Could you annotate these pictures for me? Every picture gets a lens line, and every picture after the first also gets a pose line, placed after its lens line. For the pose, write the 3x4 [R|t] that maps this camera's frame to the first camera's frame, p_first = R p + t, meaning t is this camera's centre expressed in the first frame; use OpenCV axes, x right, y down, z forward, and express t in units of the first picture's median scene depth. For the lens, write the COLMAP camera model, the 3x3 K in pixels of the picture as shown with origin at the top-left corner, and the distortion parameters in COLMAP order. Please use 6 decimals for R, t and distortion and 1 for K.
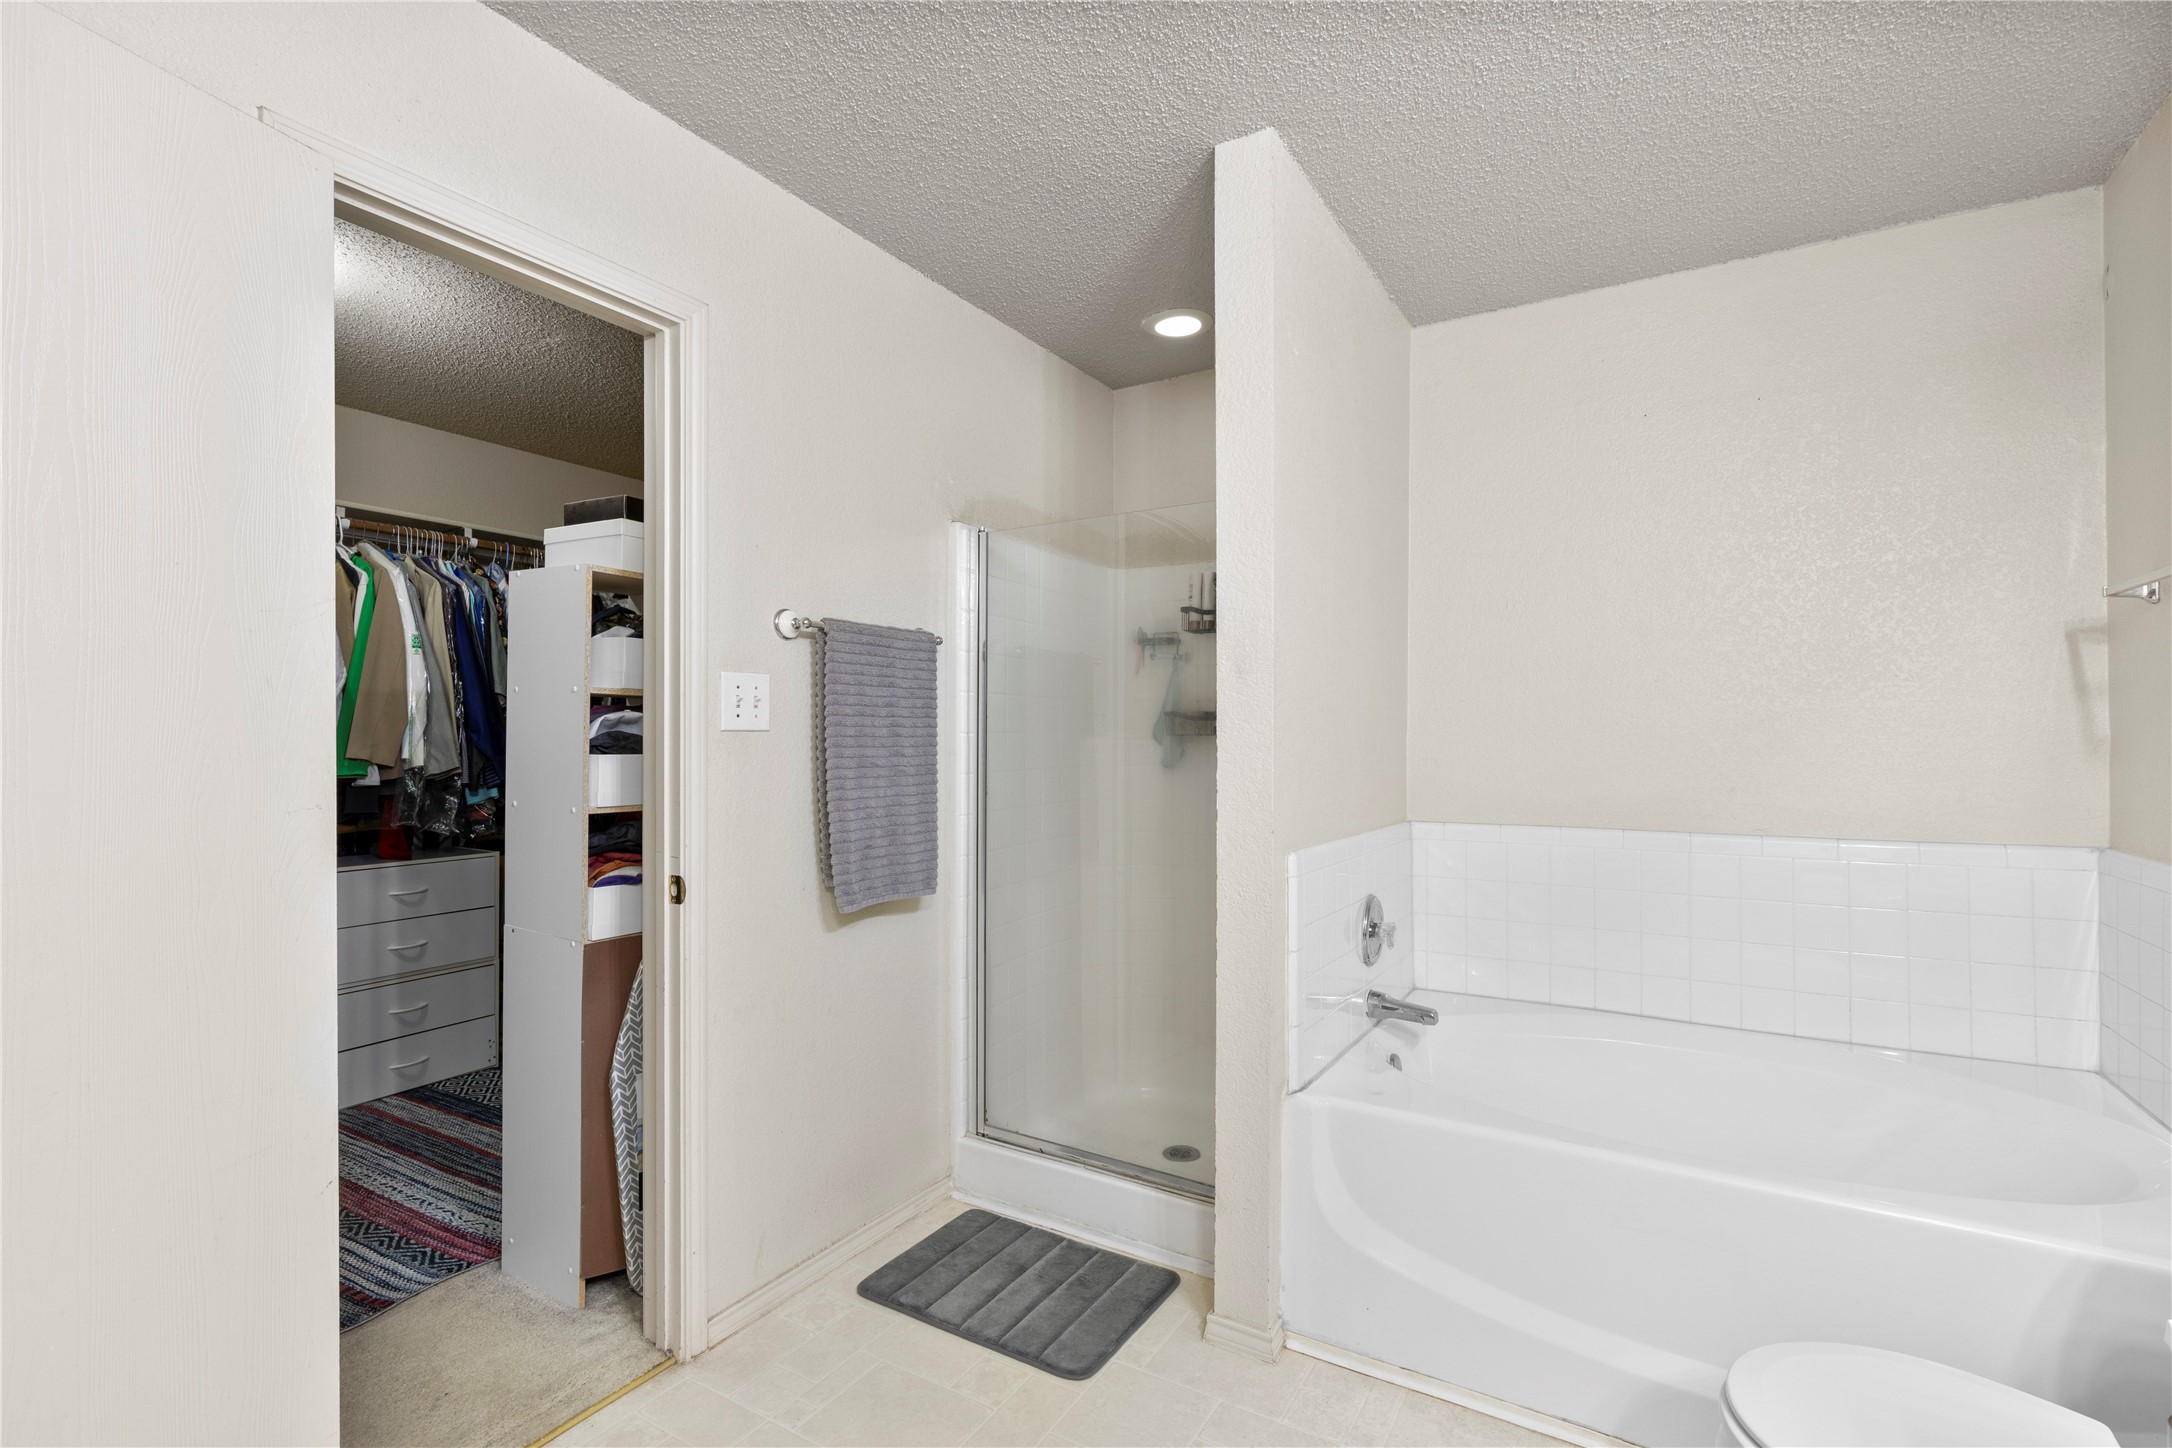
lens RADIAL K [[977.4, 0, 1084.8], [0, 977.4, 734.4], [0, 0, 1]] dist [0.001742, -0.000384]
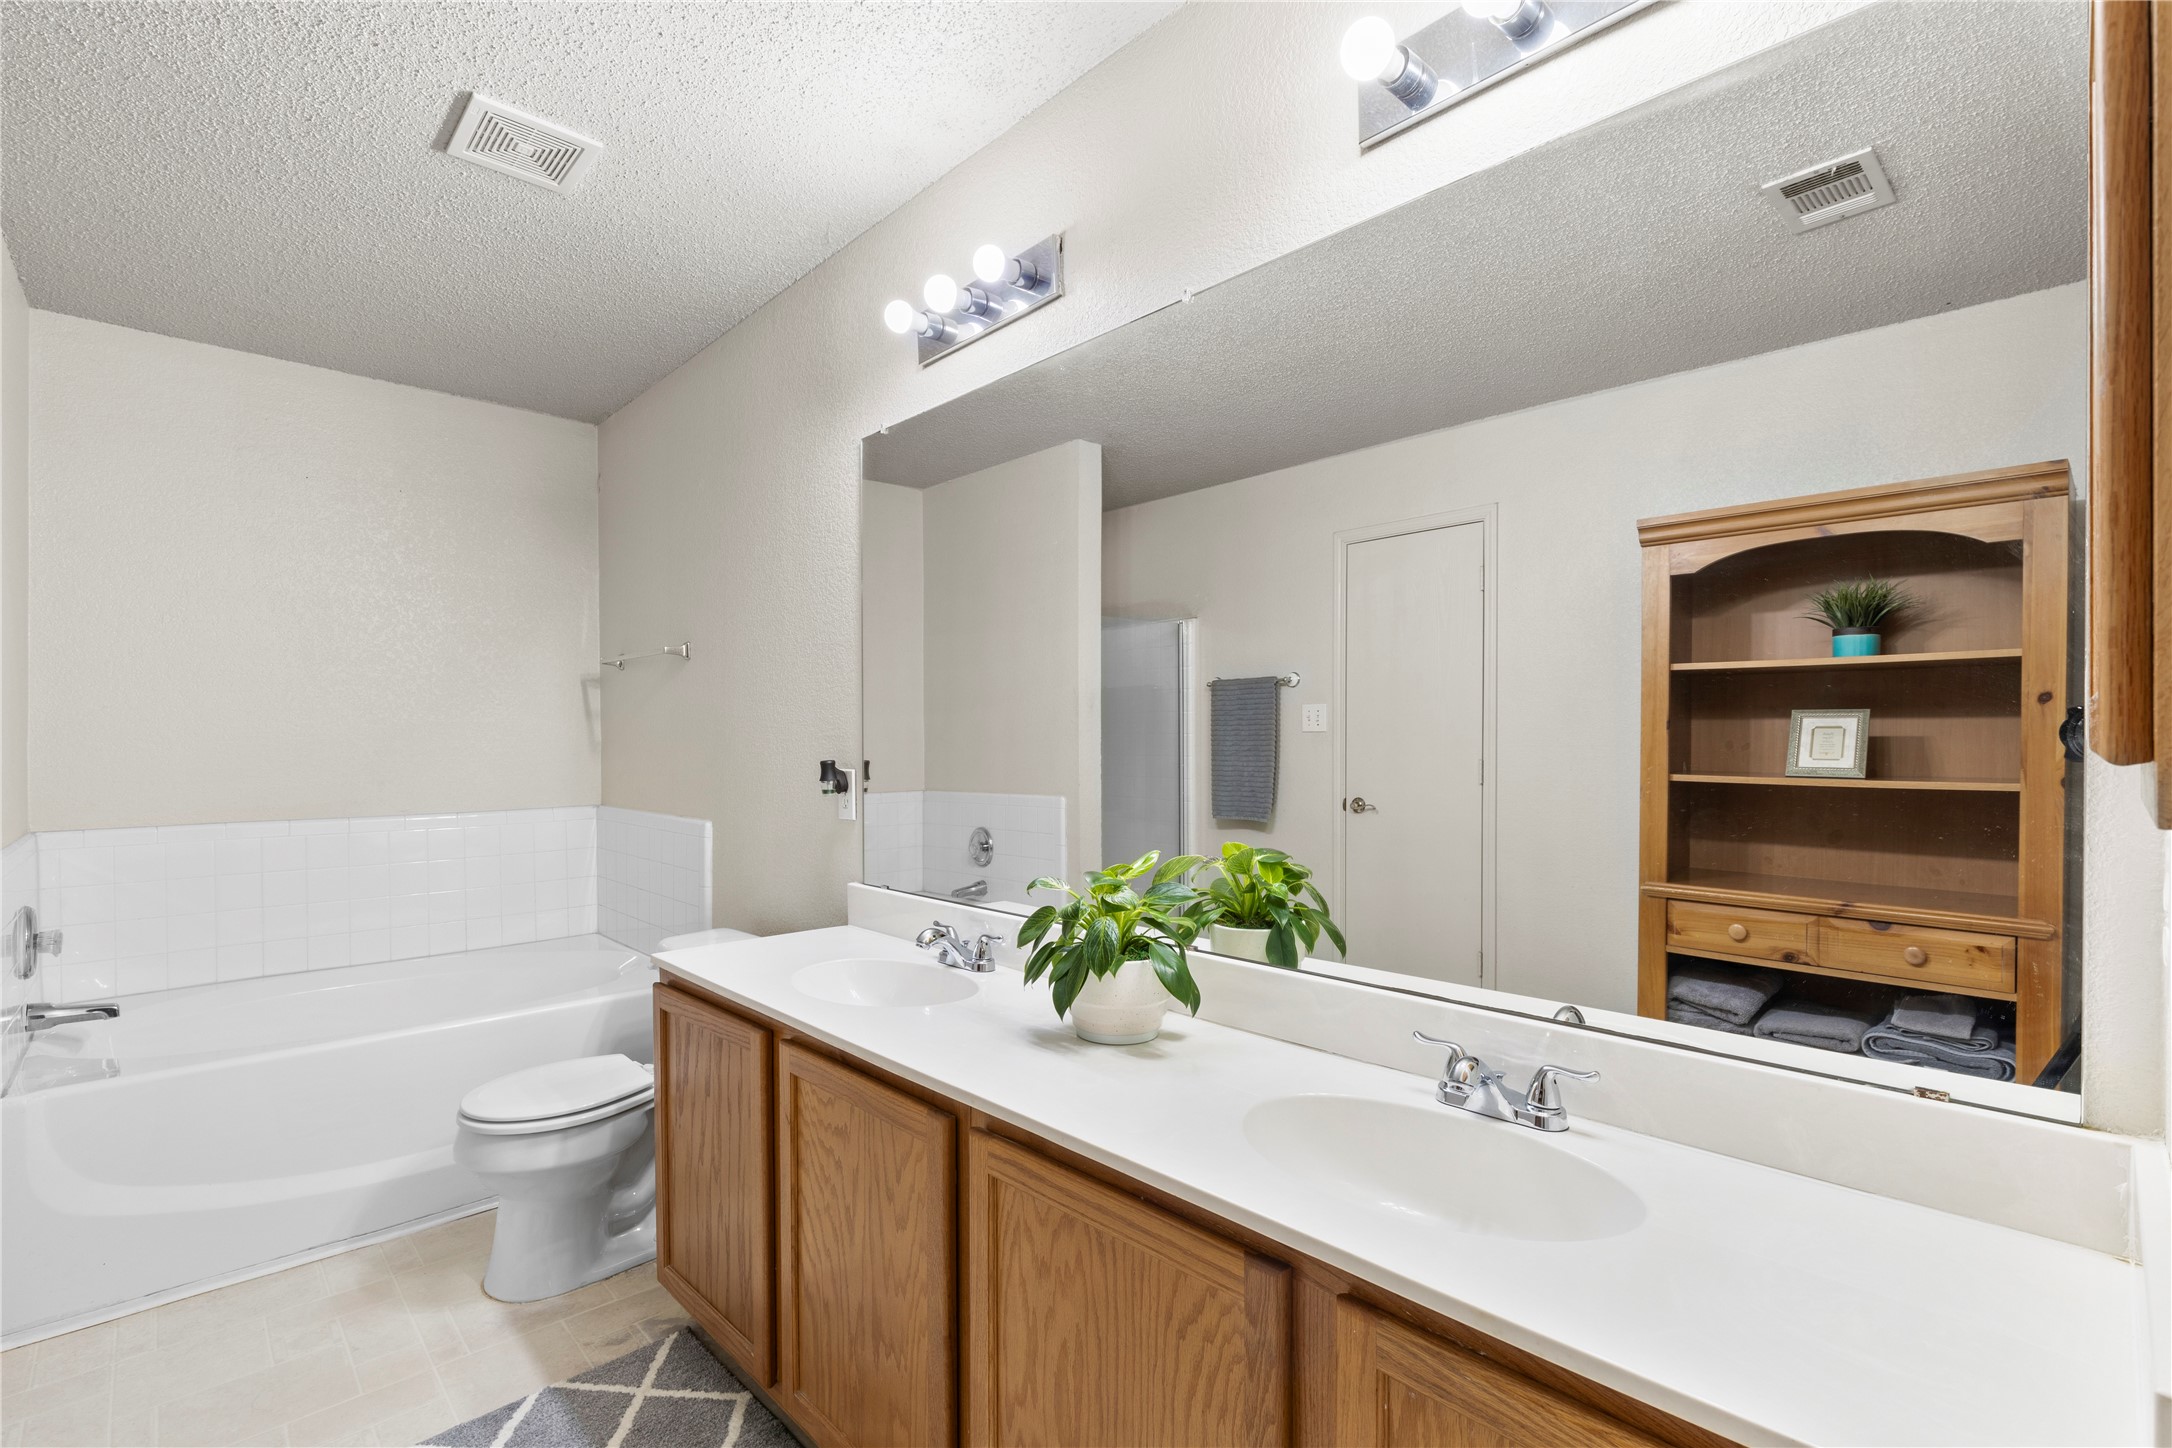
lens RADIAL K [[977.4, 0, 1087.0], [0, 977.4, 746.1], [0, 0, 1]] dist [0.001742, -0.000384]
pose [[0.269522, -0.008285, 0.962959, -0.392636], [-0.001495, 0.999958, 0.009021, -0.006712], [-0.962993, -0.003871, 0.269499, -0.301802]]
